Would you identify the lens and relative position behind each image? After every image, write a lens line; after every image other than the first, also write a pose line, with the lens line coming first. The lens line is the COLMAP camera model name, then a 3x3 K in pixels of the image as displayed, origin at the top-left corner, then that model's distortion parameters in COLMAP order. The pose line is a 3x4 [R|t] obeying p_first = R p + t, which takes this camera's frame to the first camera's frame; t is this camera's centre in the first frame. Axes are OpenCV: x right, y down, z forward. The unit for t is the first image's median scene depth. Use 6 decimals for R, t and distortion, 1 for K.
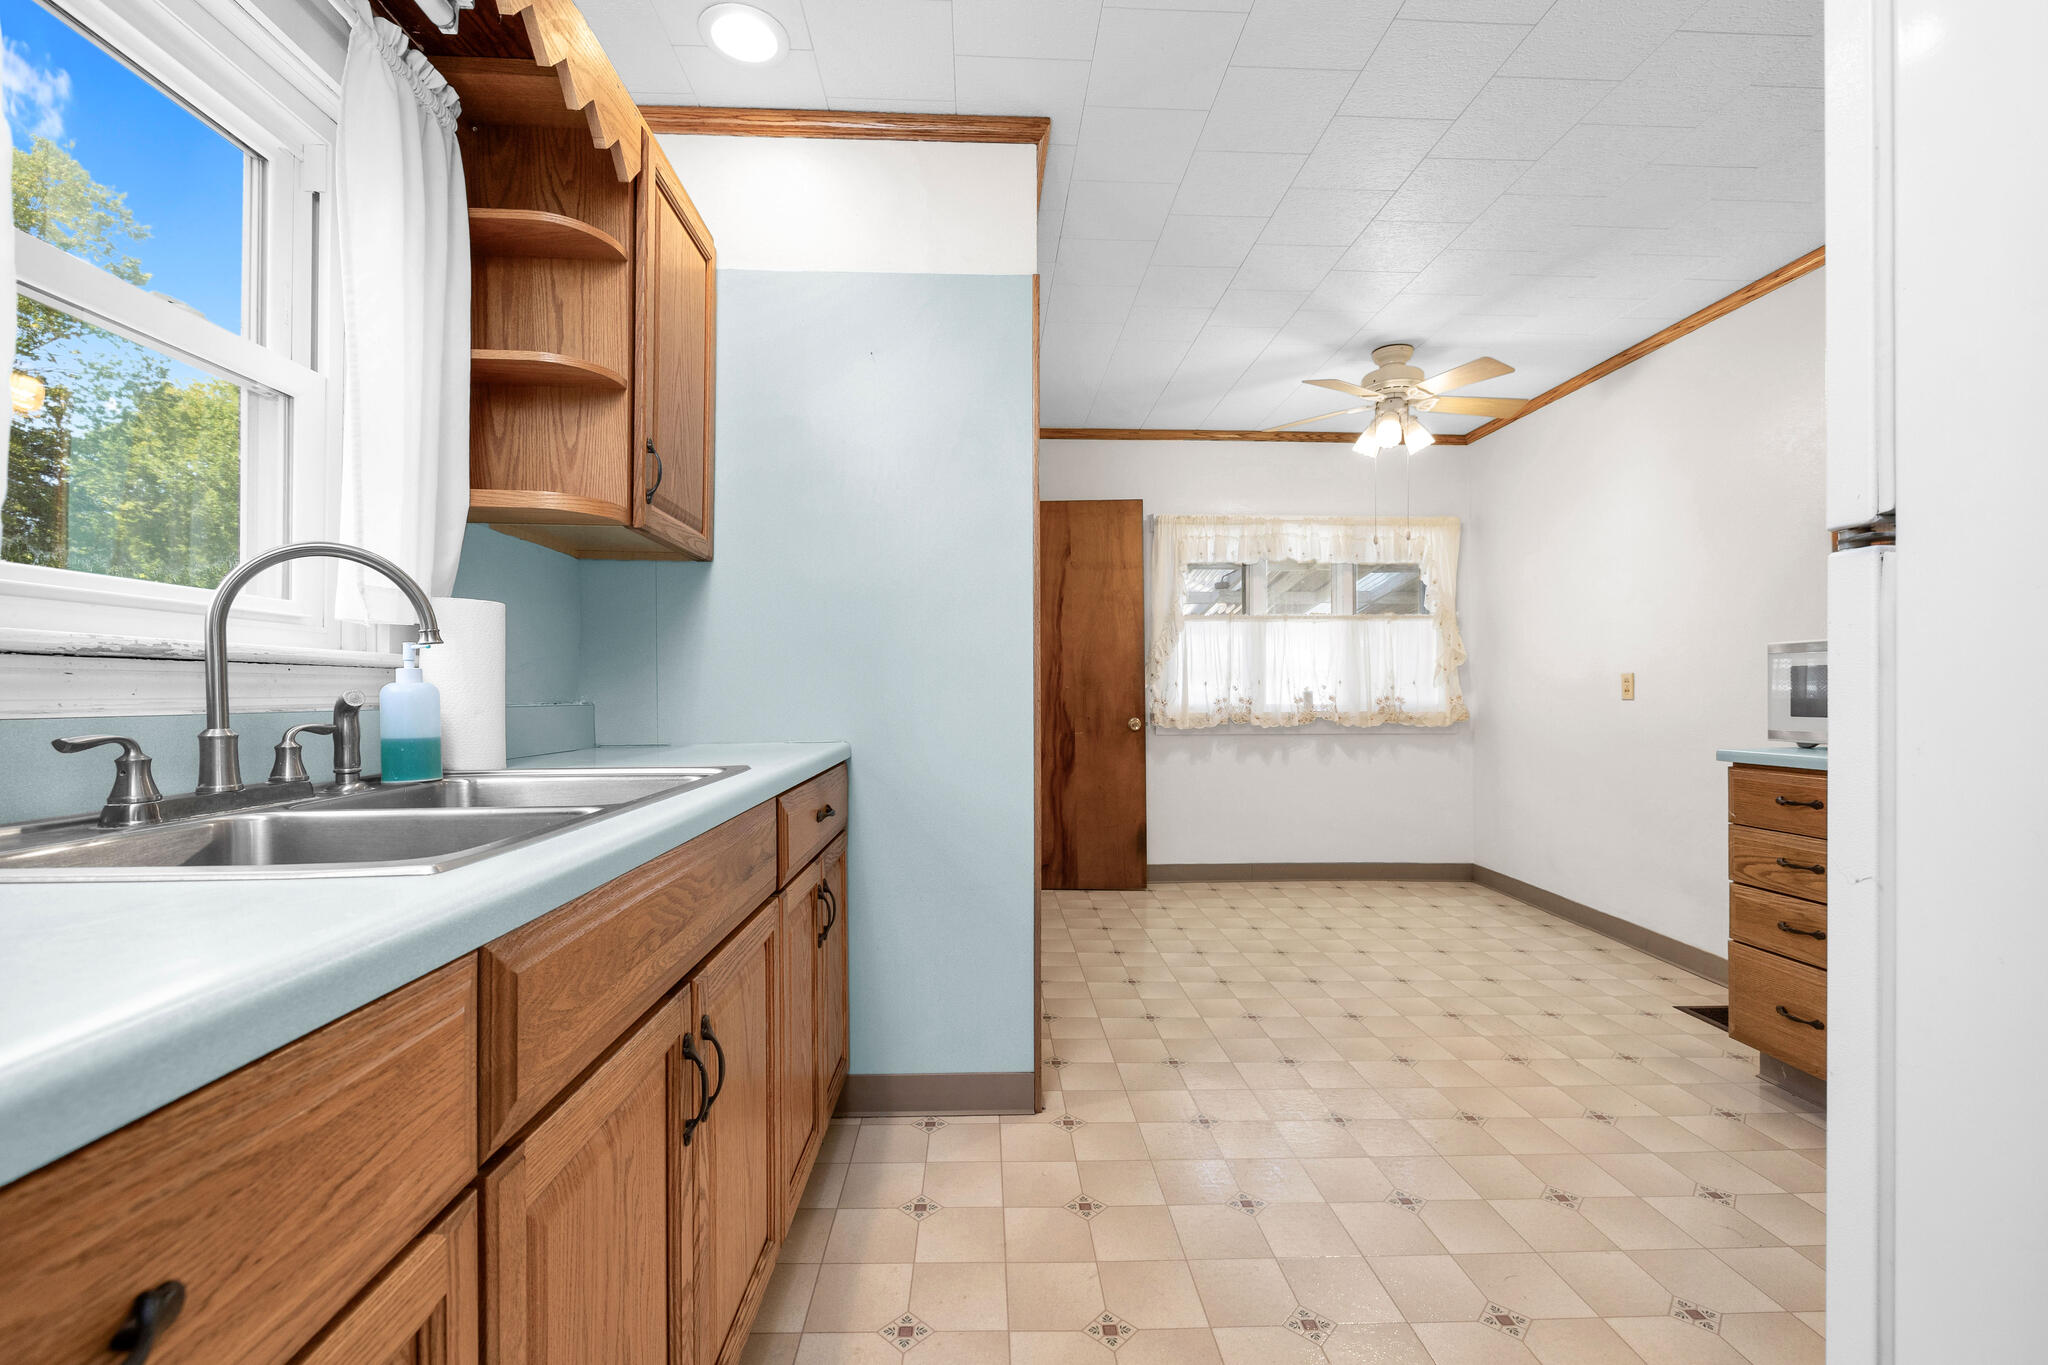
lens RADIAL K [[858.6, 0, 1023.4], [0, 858.6, 694.5], [0, 0, 1]] dist [0.000066, 0.000043]
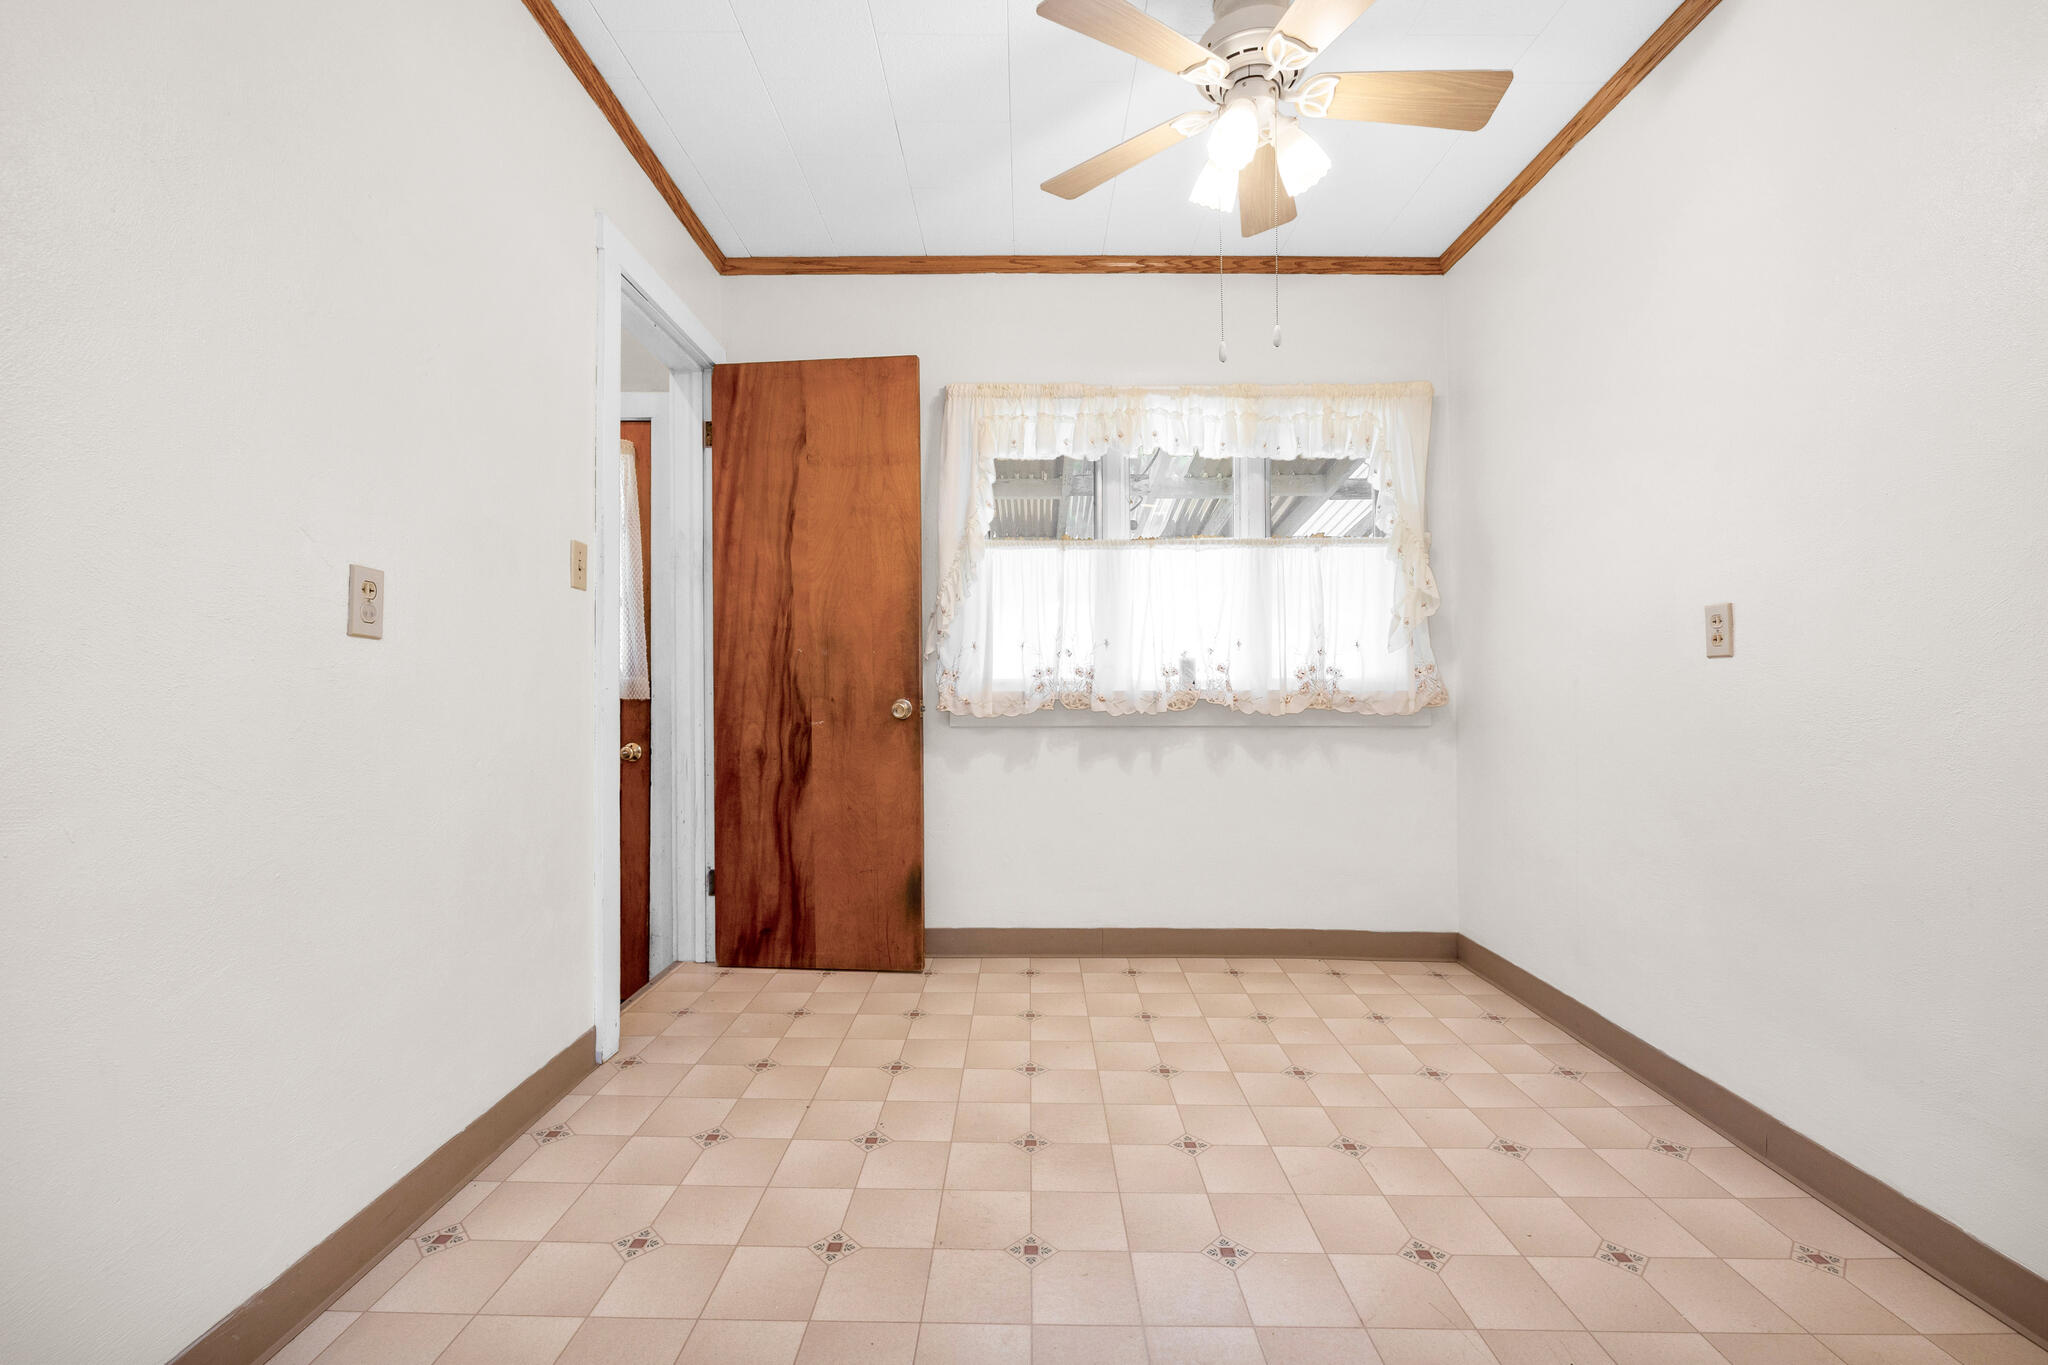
lens RADIAL K [[851.1, 0, 1028.1], [0, 851.1, 681.0], [0, 0, 1]] dist [-0.001135, -0.000295]
pose [[0.998724, 0.000674, -0.050497, 0.250048], [-0.001472, 0.999875, -0.015766, 0.023479], [0.050480, 0.015820, 0.998600, 0.372421]]
